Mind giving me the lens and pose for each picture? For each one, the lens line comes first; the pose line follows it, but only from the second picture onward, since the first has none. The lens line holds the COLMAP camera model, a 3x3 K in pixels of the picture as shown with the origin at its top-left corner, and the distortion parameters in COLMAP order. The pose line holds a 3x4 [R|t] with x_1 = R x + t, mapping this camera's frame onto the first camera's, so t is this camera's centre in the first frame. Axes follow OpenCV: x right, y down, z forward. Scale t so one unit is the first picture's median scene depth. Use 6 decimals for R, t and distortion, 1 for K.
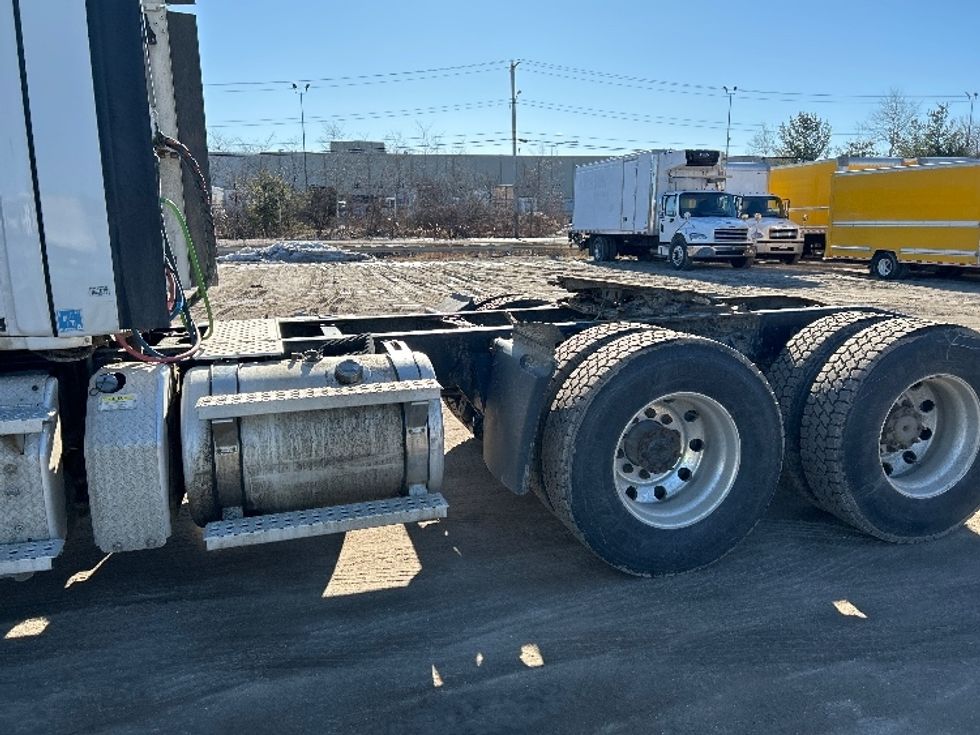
lens RADIAL K [[748.8, 0, 488.1], [0, 748.8, 350.7], [0, 0, 1]] dist [0.076832, -0.133702]
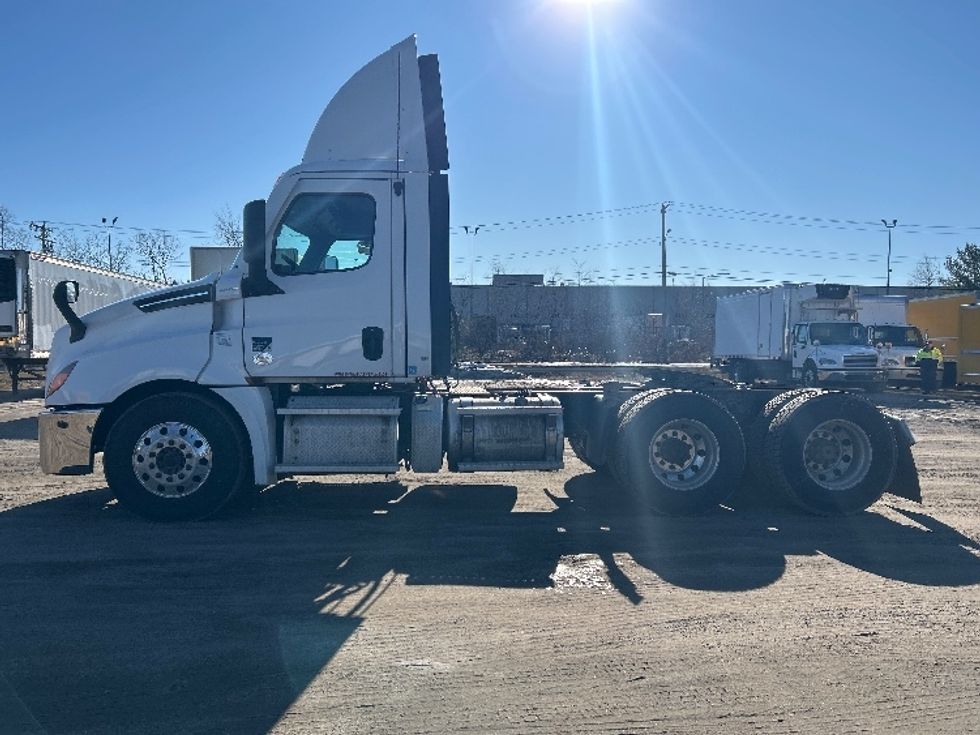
lens RADIAL K [[748.8, 0, 488.1], [0, 748.8, 350.7], [0, 0, 1]] dist [0.076832, -0.133702]
pose [[0.979242, 0.012734, -0.202292, 0.020101], [-0.046336, 0.985660, -0.162254, 0.030506], [0.197326, 0.168260, 0.965791, -0.144007]]
